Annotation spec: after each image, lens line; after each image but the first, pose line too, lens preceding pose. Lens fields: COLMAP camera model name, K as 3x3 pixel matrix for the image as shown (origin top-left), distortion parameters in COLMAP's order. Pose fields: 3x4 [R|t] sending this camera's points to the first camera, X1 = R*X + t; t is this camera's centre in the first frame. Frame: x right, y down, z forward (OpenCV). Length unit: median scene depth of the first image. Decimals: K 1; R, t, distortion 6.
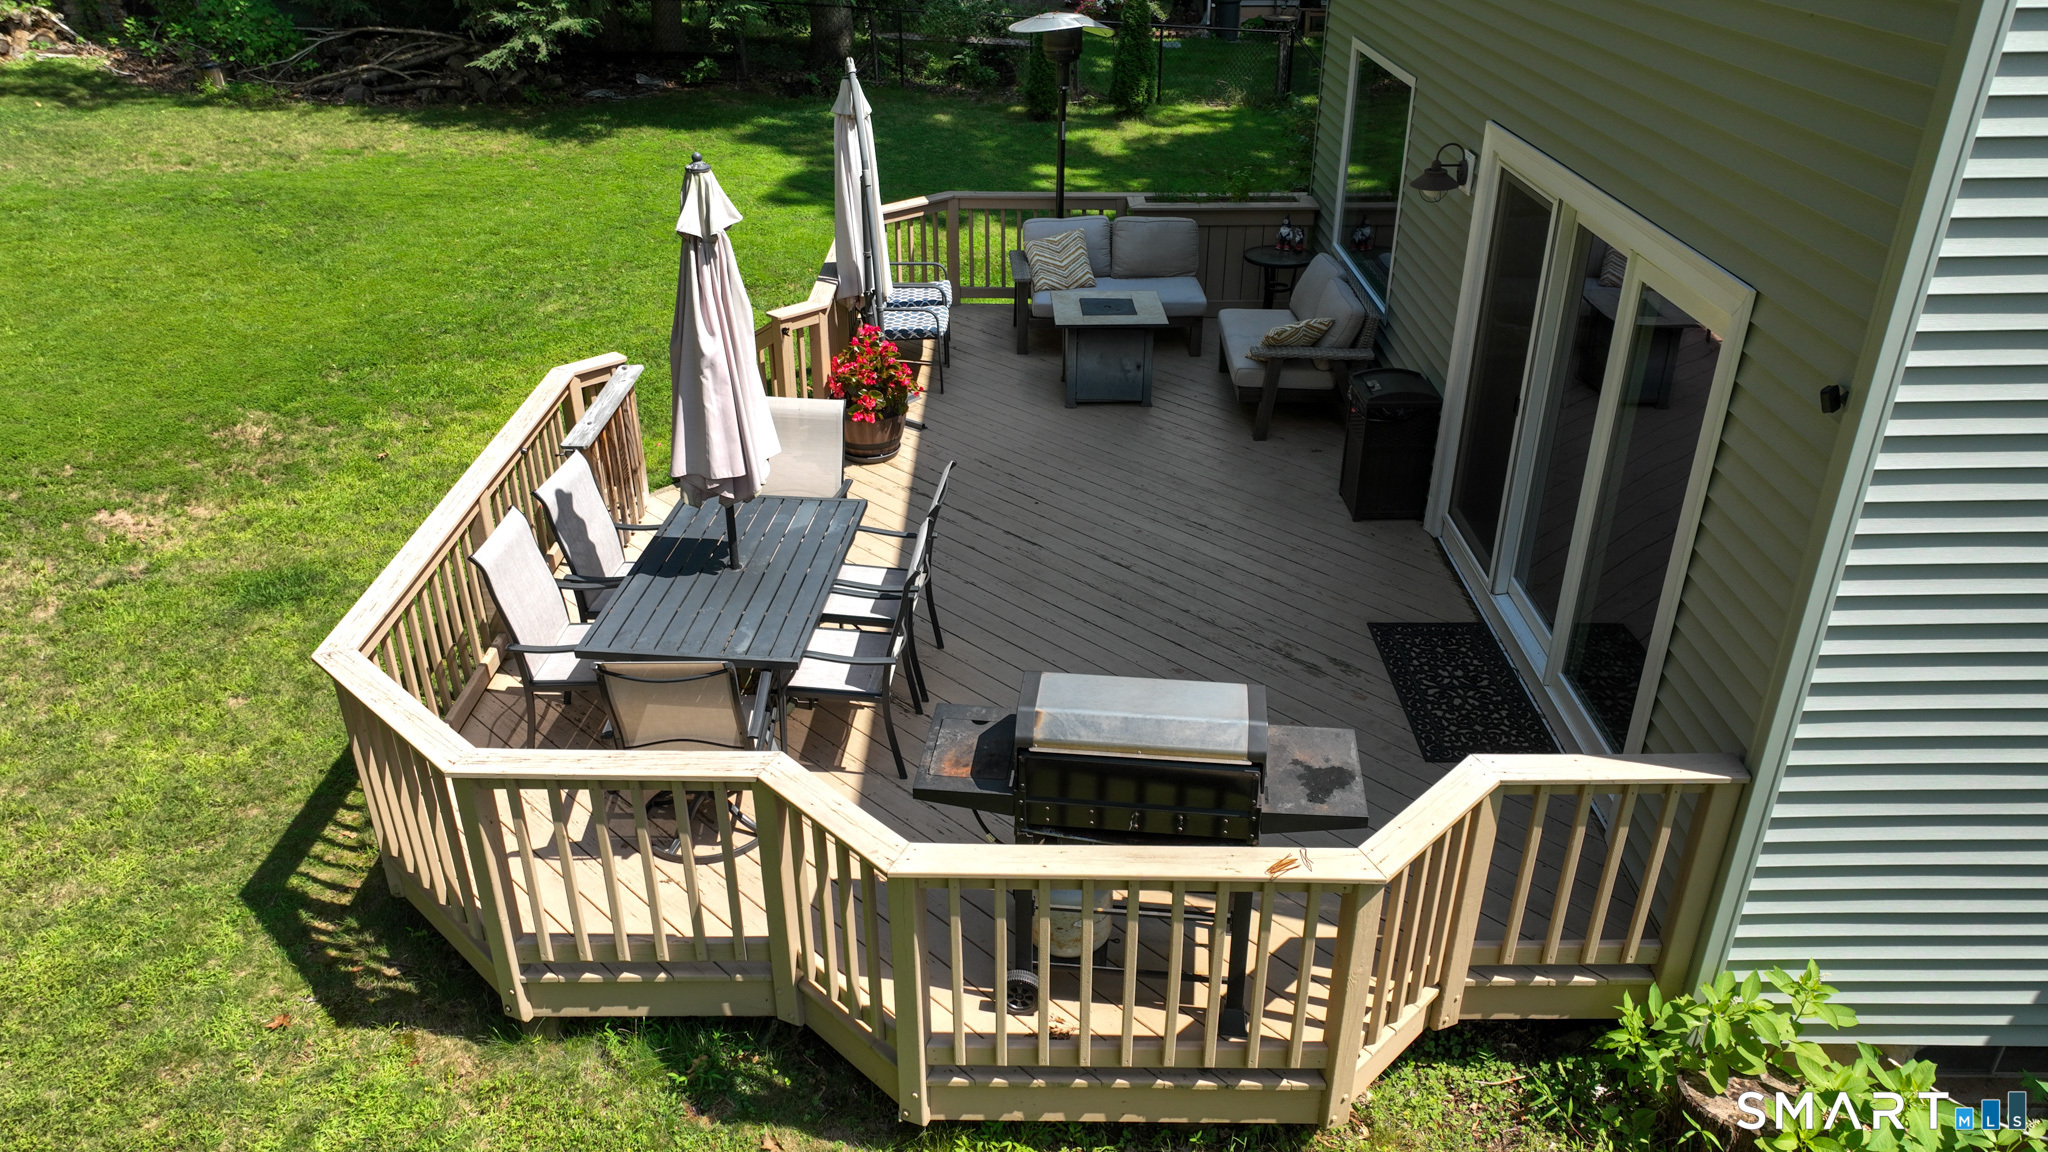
lens RADIAL K [[1437.2, 0, 1024.0], [0, 1437.2, 576.0], [0, 0, 1]] dist [0.005647, -0.001403]
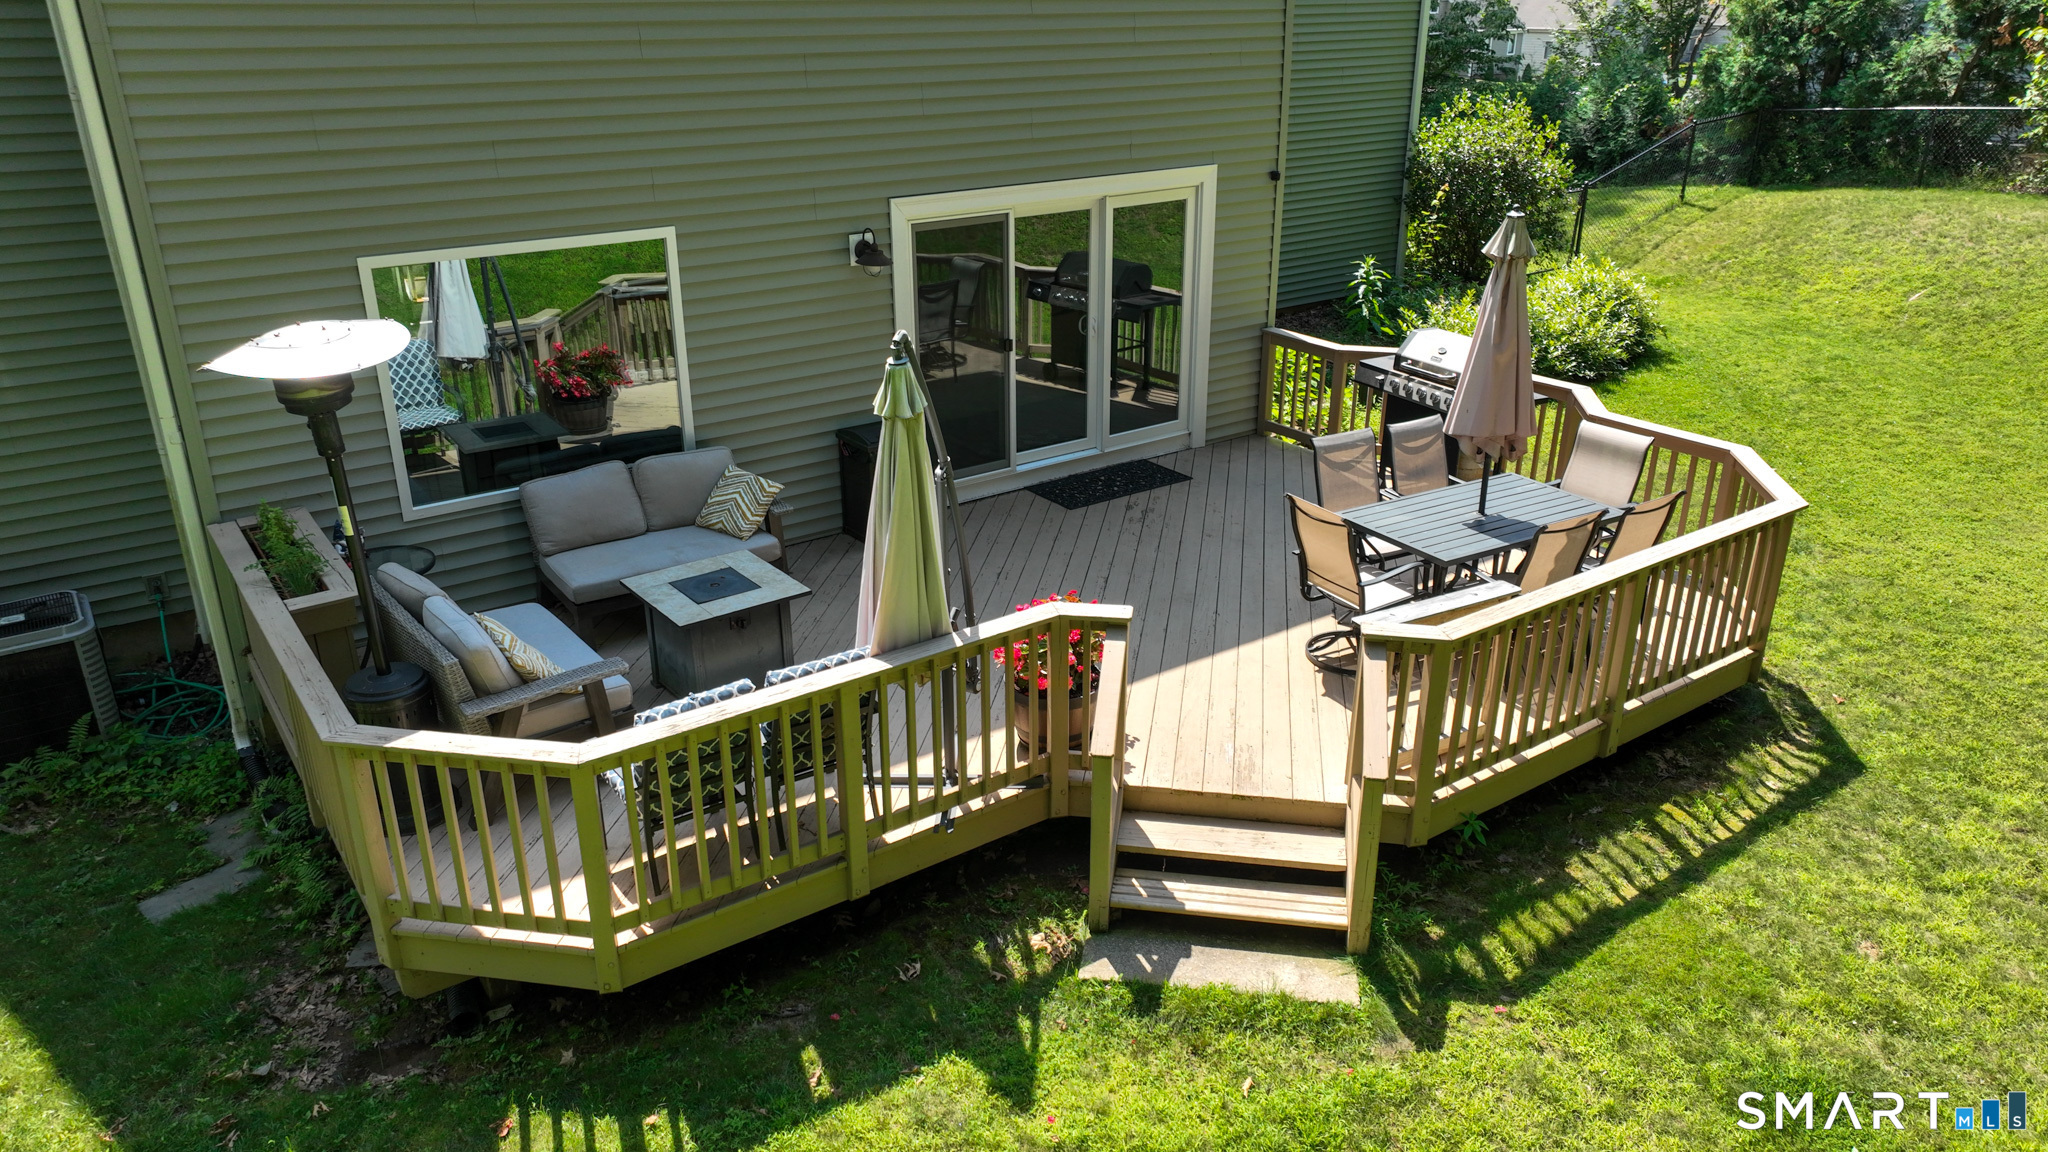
lens RADIAL K [[1428.8, 0, 1036.7], [0, 1428.8, 576.9], [0, 0, 1]] dist [0.004439, 0.006363]
pose [[-0.588849, -0.317426, 0.743302, -0.686721], [0.371227, 0.710689, 0.597587, -0.655075], [-0.717947, 0.627823, -0.300651, 1.235497]]
